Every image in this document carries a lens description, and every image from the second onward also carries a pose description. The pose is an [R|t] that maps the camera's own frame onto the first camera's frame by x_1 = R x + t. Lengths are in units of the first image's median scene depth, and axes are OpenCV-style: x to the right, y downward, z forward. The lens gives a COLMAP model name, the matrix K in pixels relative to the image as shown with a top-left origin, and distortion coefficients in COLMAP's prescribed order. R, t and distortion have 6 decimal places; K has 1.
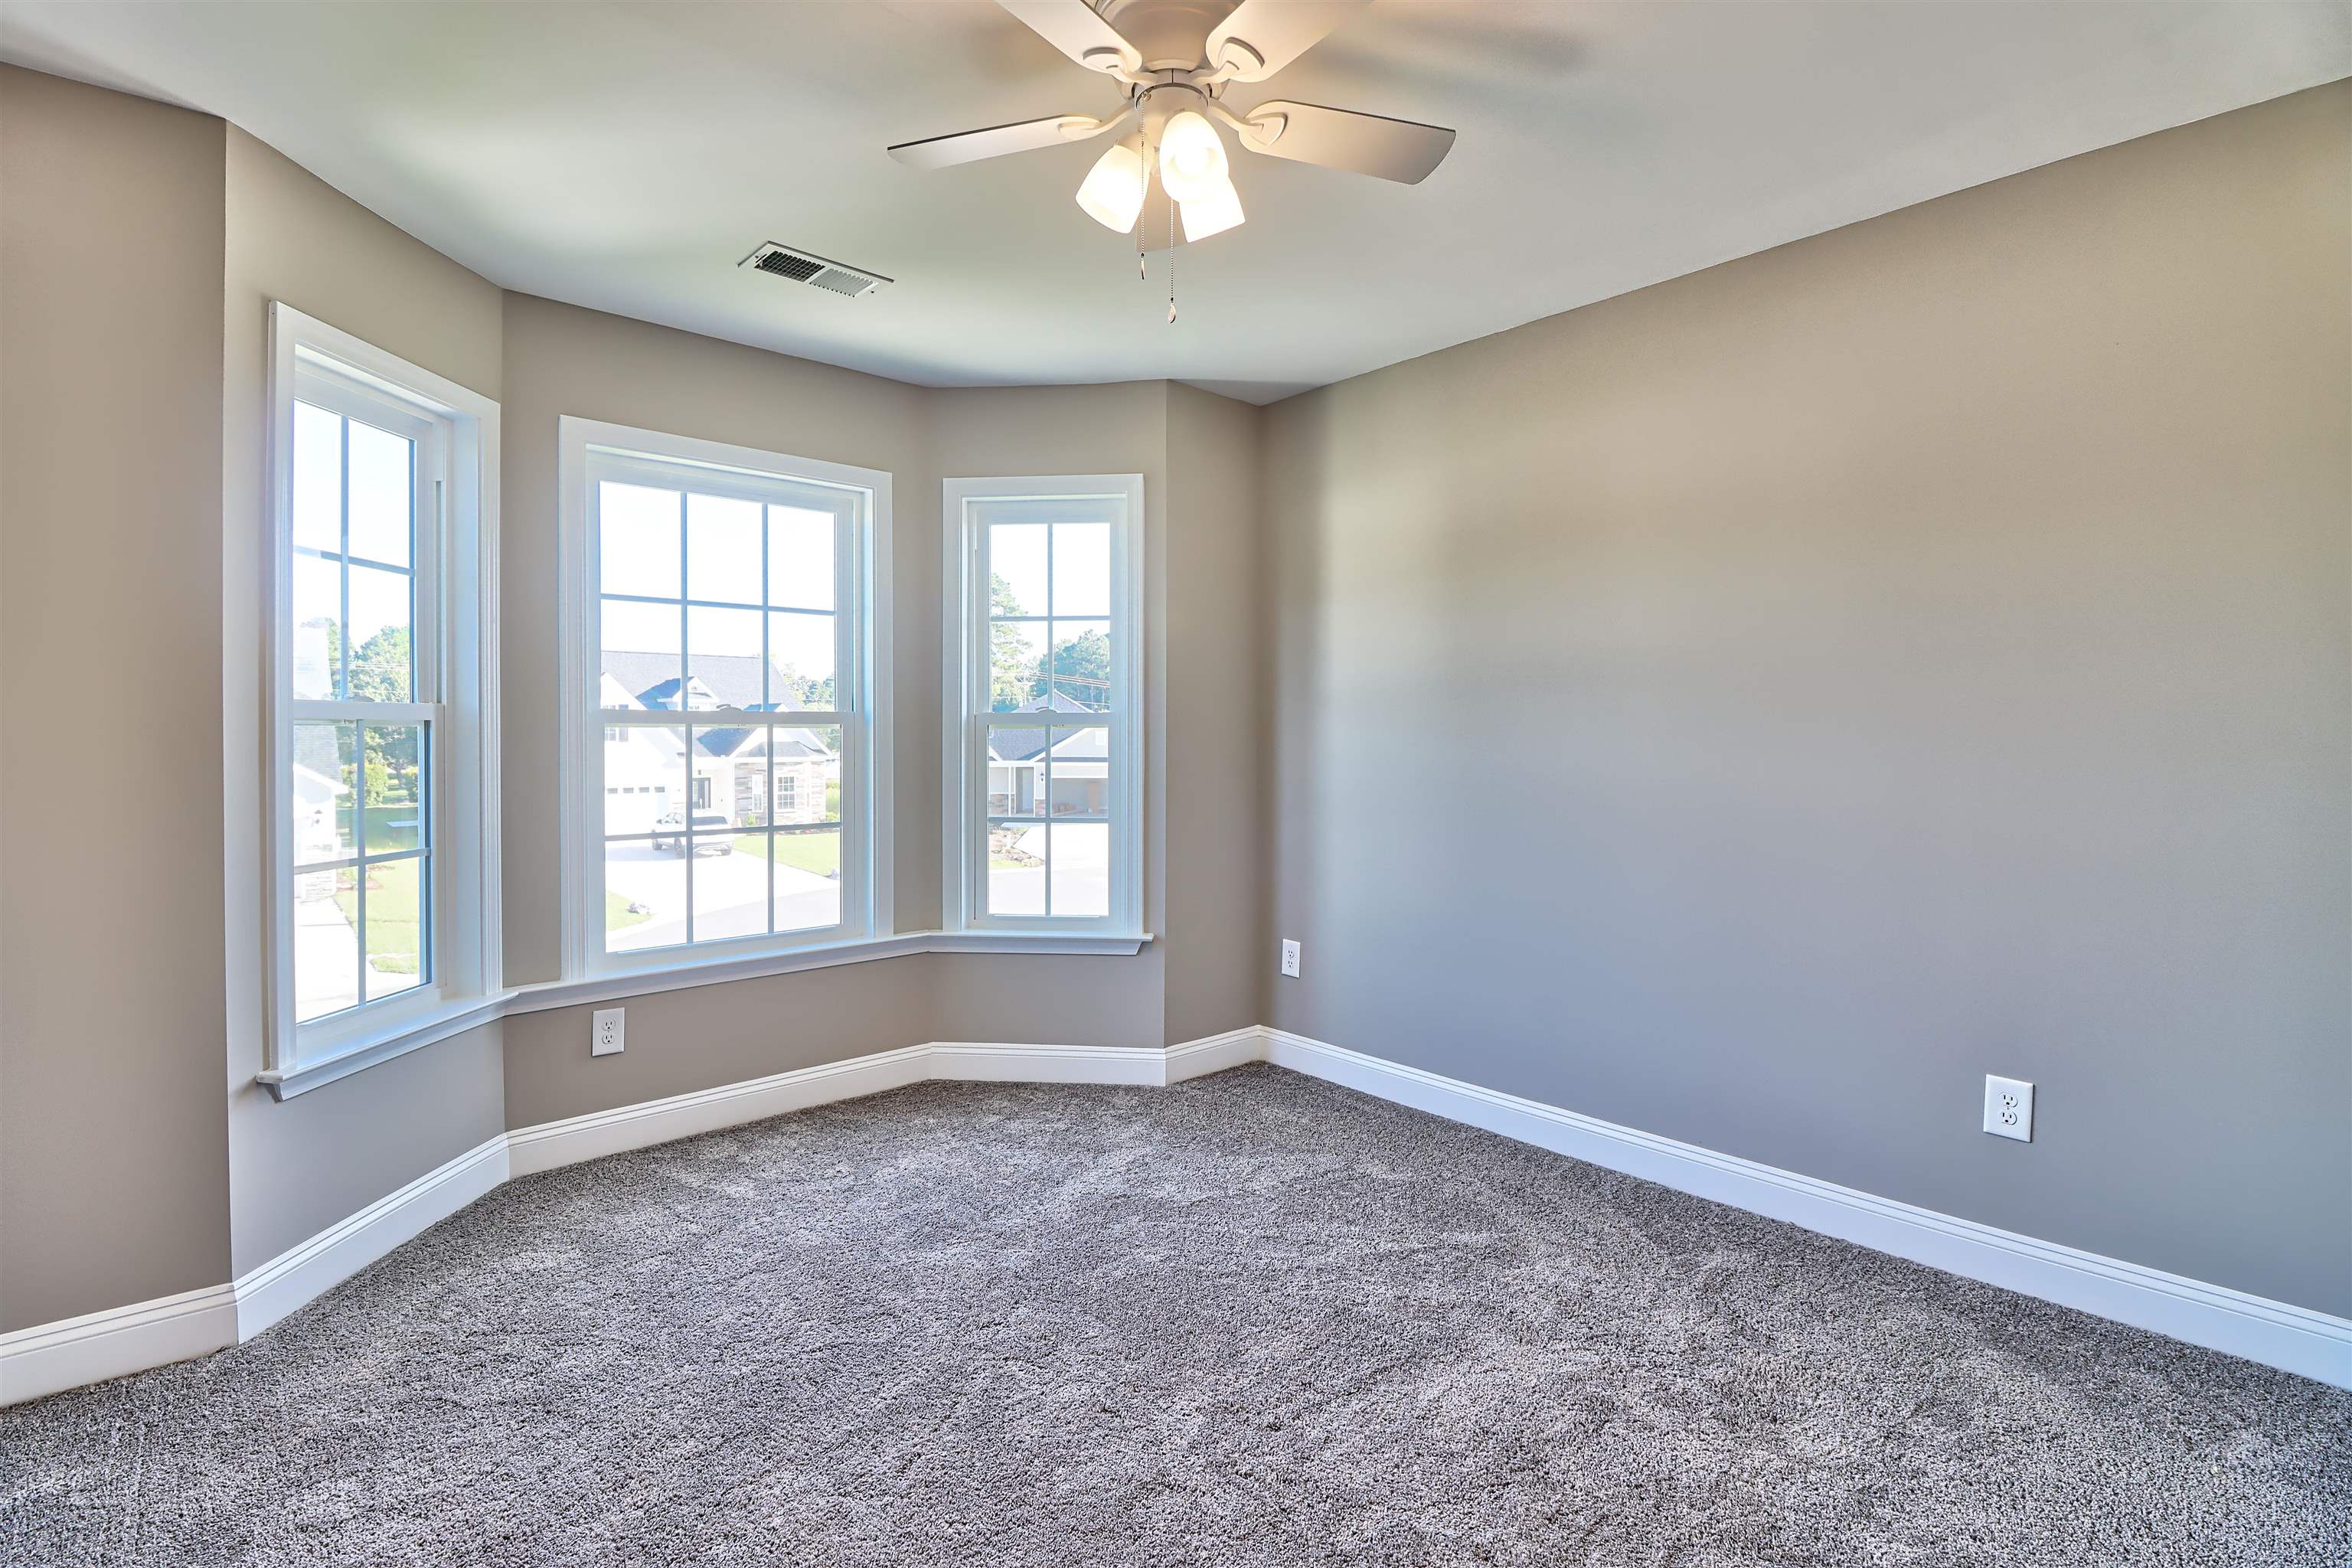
lens RADIAL K [[1084.6, 0, 1166.2], [0, 1084.6, 745.0], [0, 0, 1]] dist [-0.000078, -0.013196]
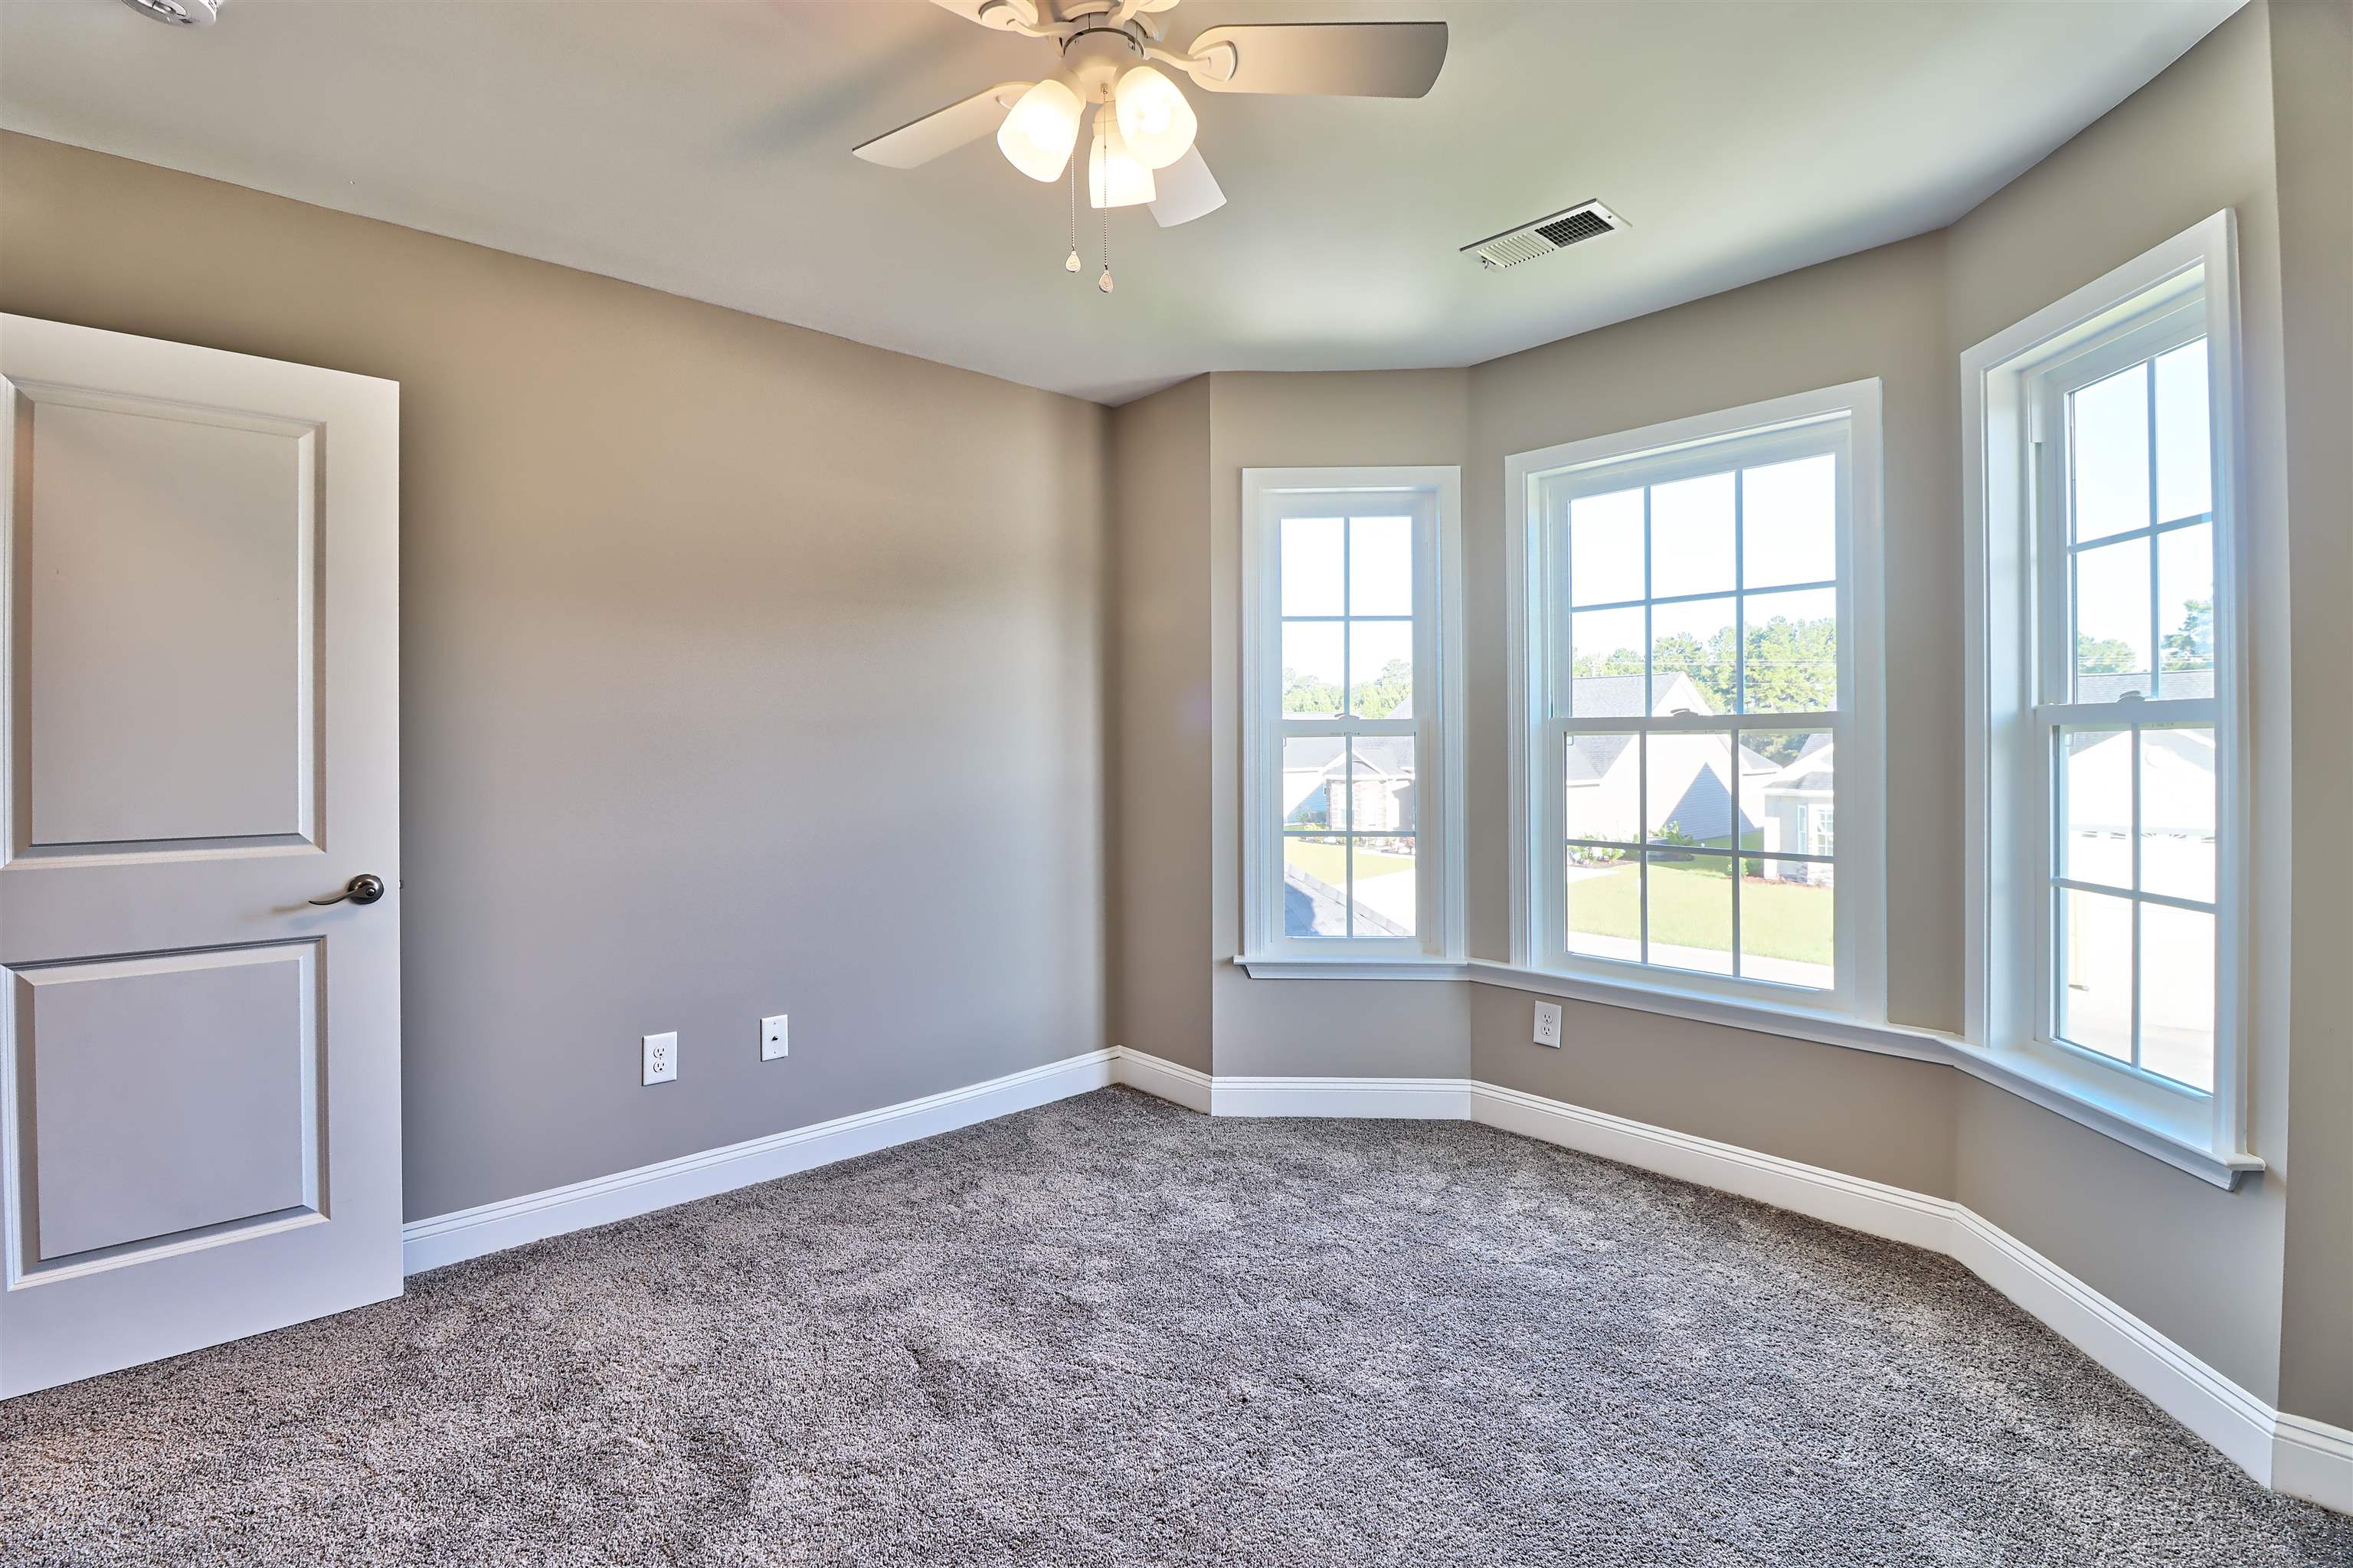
lens RADIAL K [[1085.1, 0, 1166.7], [0, 1085.1, 745.0], [0, 0, 1]] dist [-0.000078, -0.013196]
pose [[0.009829, 0.000716, -0.999951, 0.559566], [-0.005150, 0.999987, 0.000665, -0.006408], [0.999938, 0.005143, 0.009833, 0.641102]]
